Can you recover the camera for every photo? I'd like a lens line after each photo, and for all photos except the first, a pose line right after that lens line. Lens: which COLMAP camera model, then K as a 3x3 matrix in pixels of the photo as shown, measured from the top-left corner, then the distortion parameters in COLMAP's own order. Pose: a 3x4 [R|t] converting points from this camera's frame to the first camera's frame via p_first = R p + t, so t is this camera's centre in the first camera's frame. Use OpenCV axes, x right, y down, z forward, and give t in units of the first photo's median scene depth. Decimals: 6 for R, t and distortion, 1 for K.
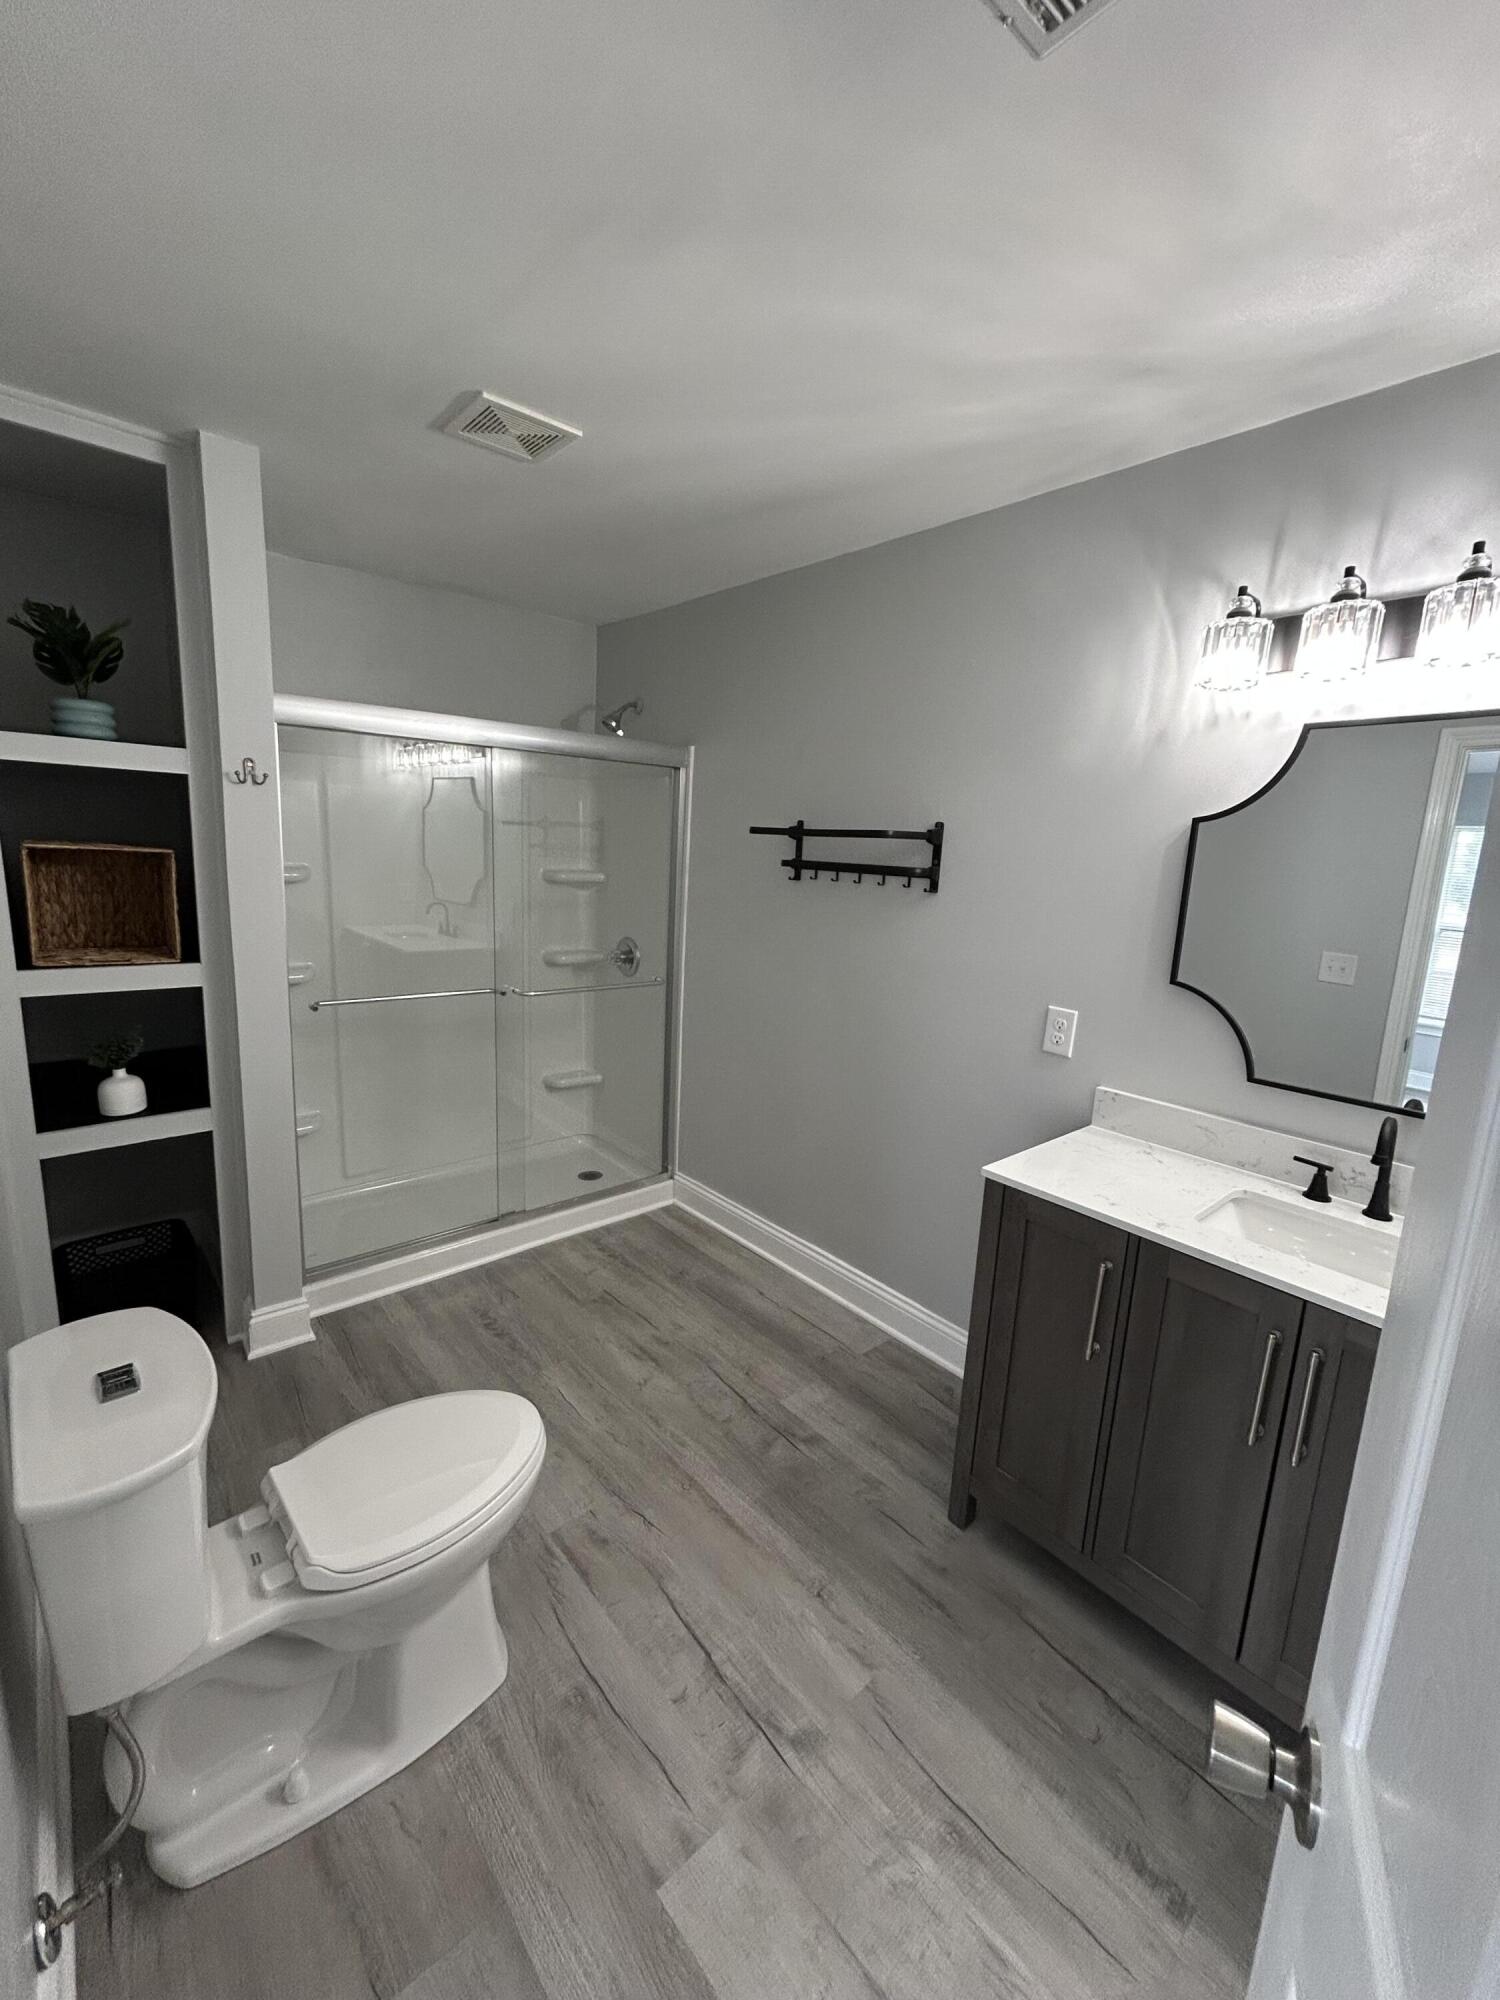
lens RADIAL K [[812.8, 0, 755.2], [0, 812.8, 994.6], [0, 0, 1]] dist [0.006998, 0.000297]
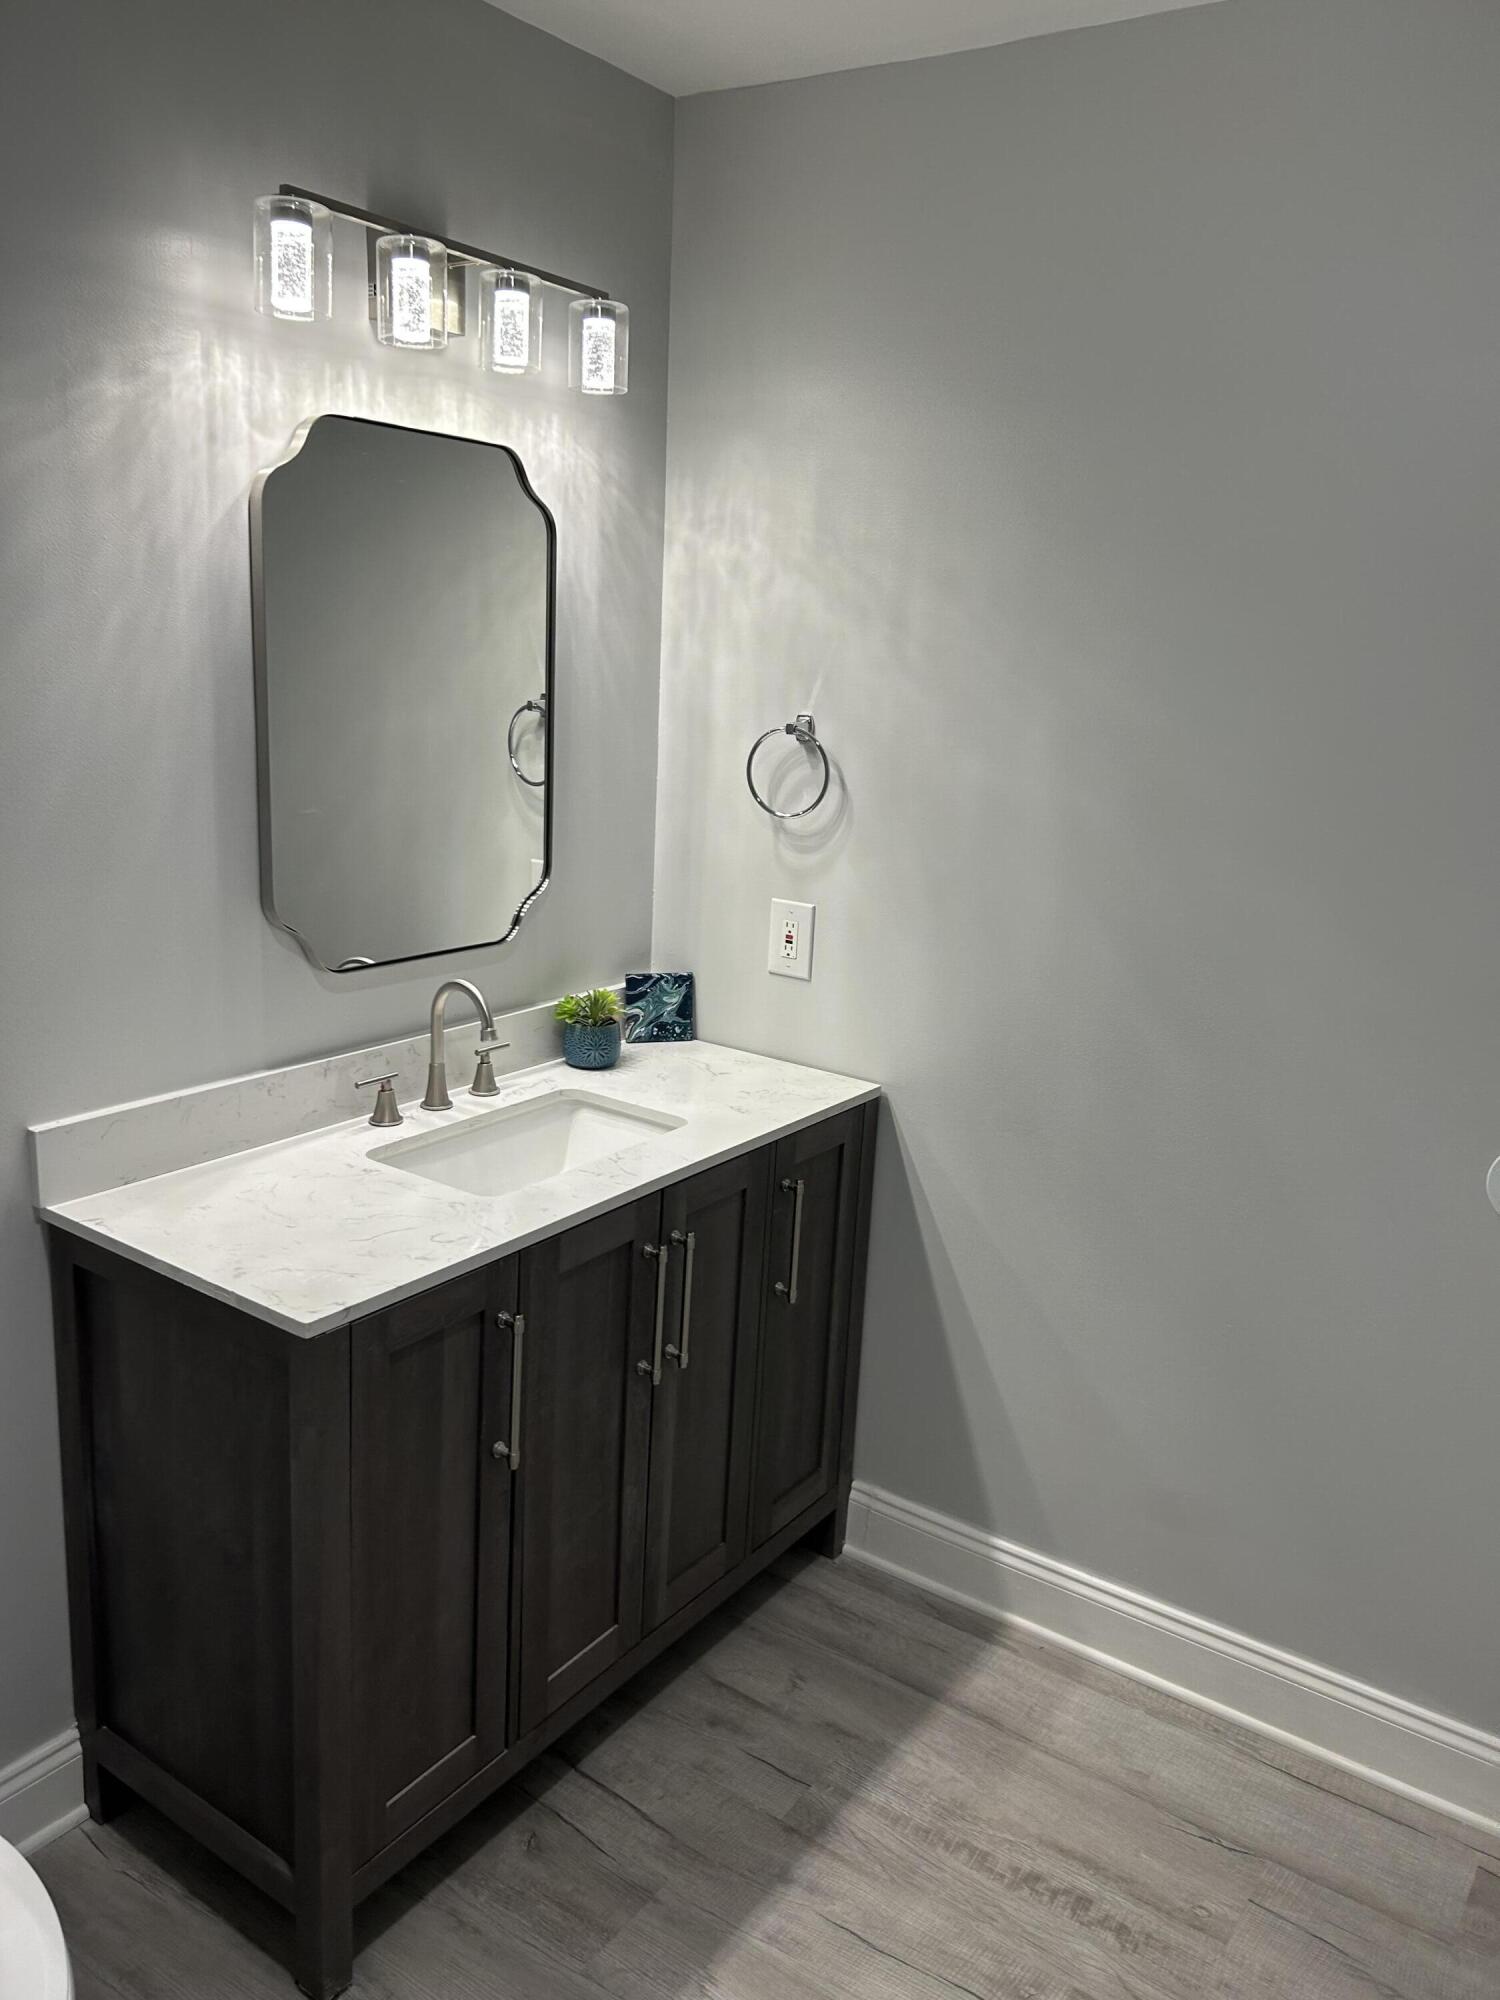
lens RADIAL K [[1508.0, 0, 748.9], [0, 1508.0, 1011.2], [0, 0, 1]] dist [-0.005445, -0.001206]
pose [[-0.248004, -0.276948, 0.928329, -0.558032], [0.115437, 0.942990, 0.312161, -0.205551], [-0.961857, 0.184580, -0.201895, 0.886088]]
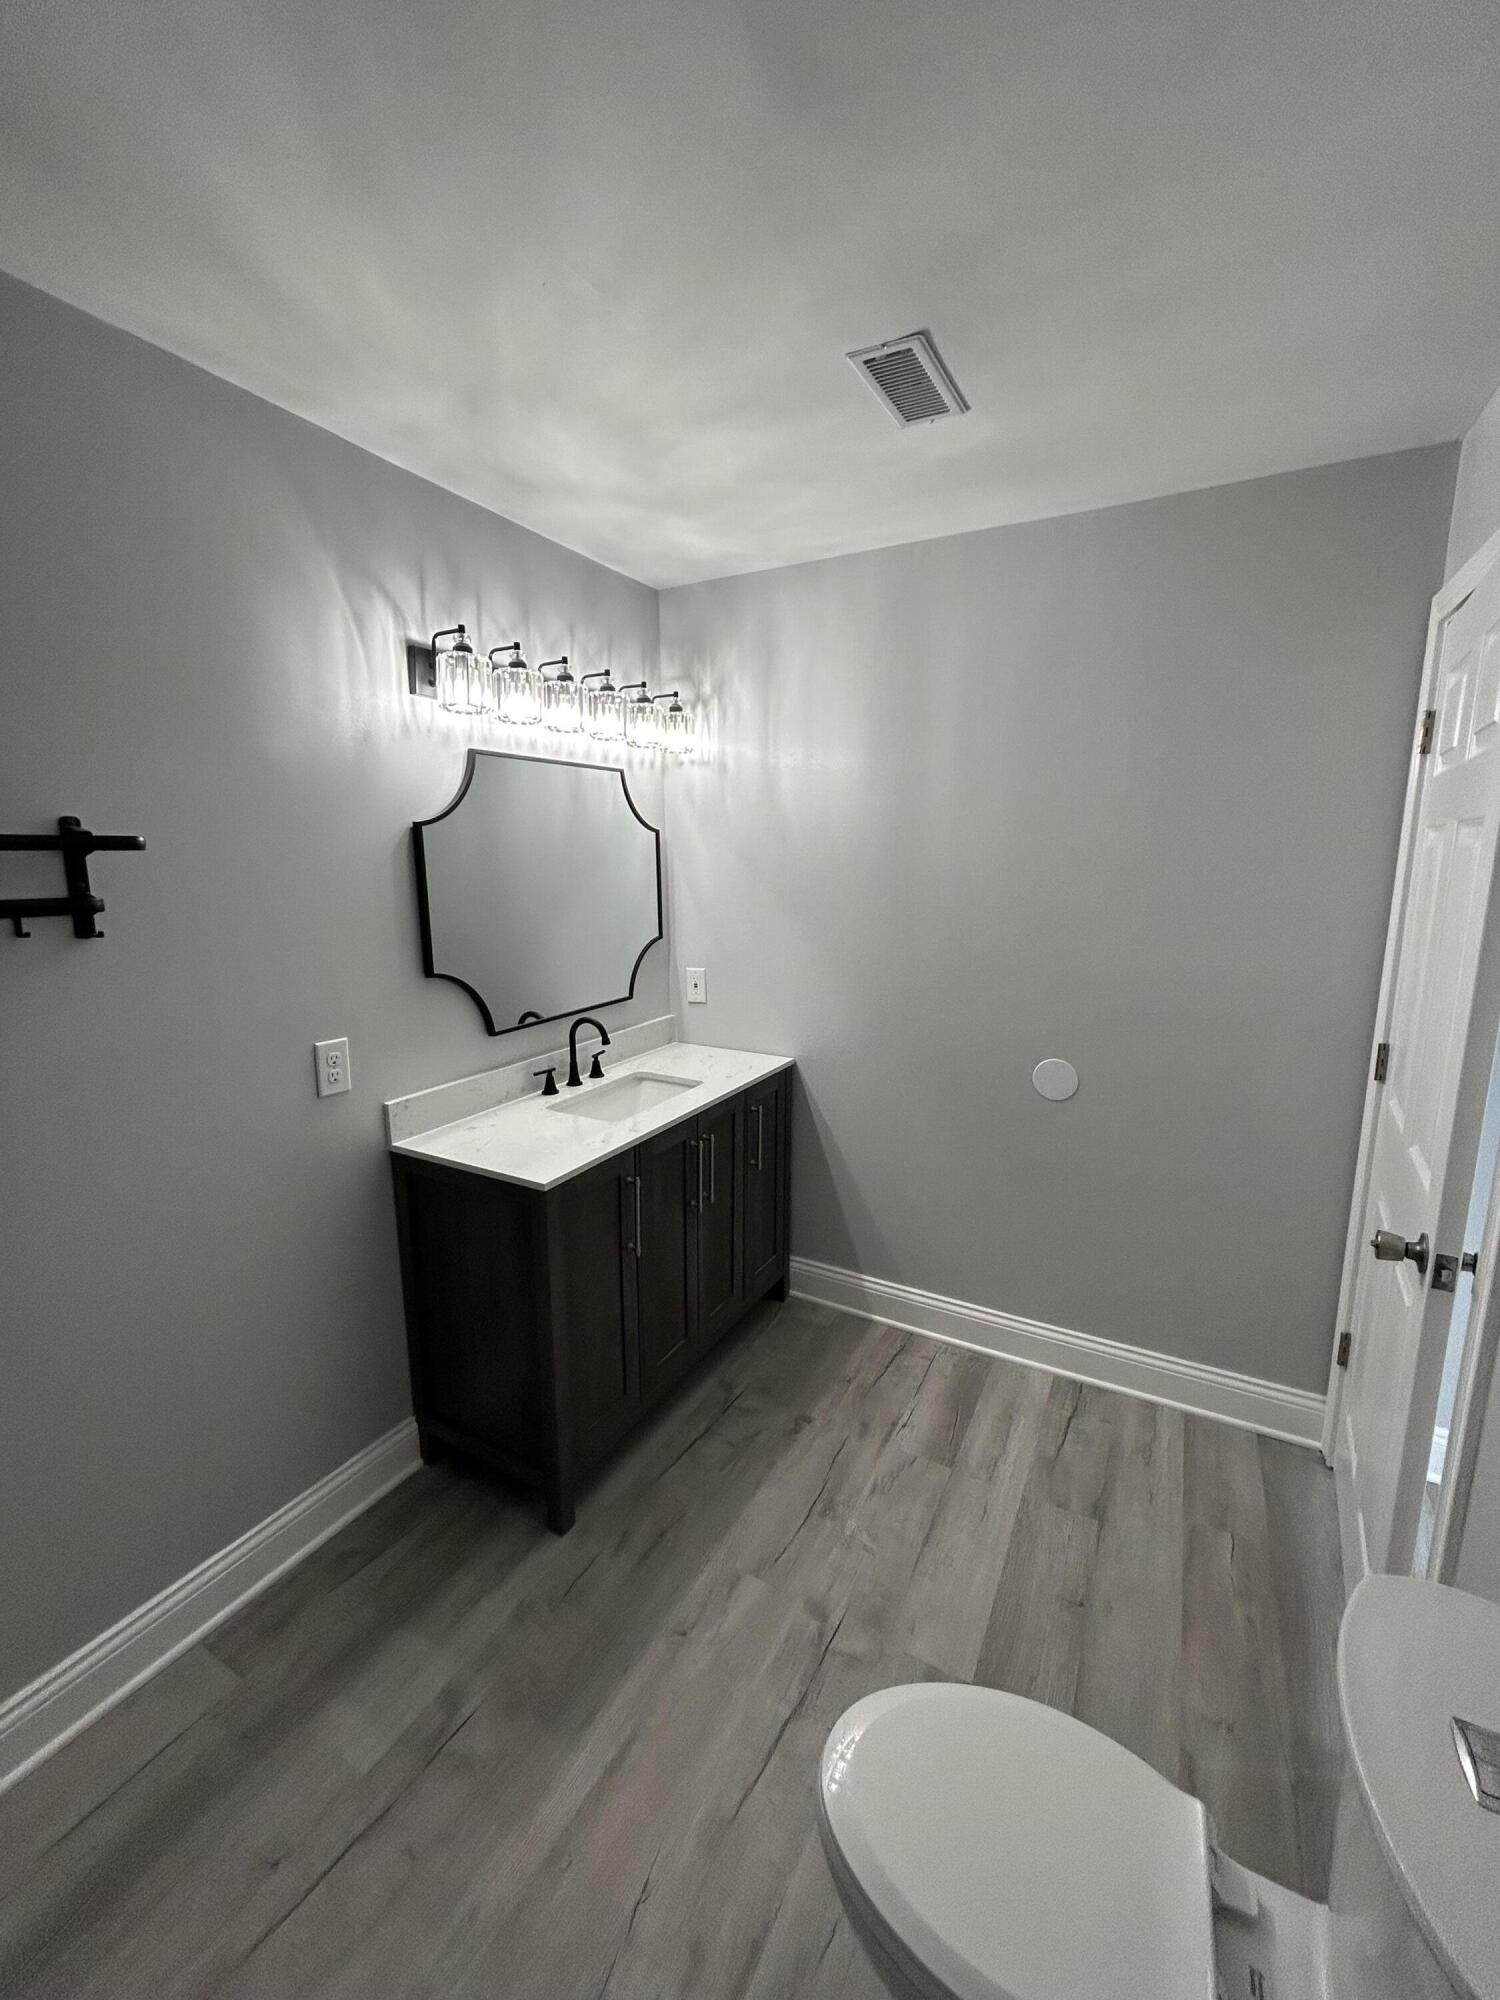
lens RADIAL K [[812.8, 0, 745.3], [0, 812.8, 995.2], [0, 0, 1]] dist [0.006998, 0.000297]
pose [[-0.336917, -0.206176, 0.918683, -0.653573], [0.152897, 0.950797, 0.269457, -0.229099], [-0.929037, 0.231249, -0.288816, 0.990182]]
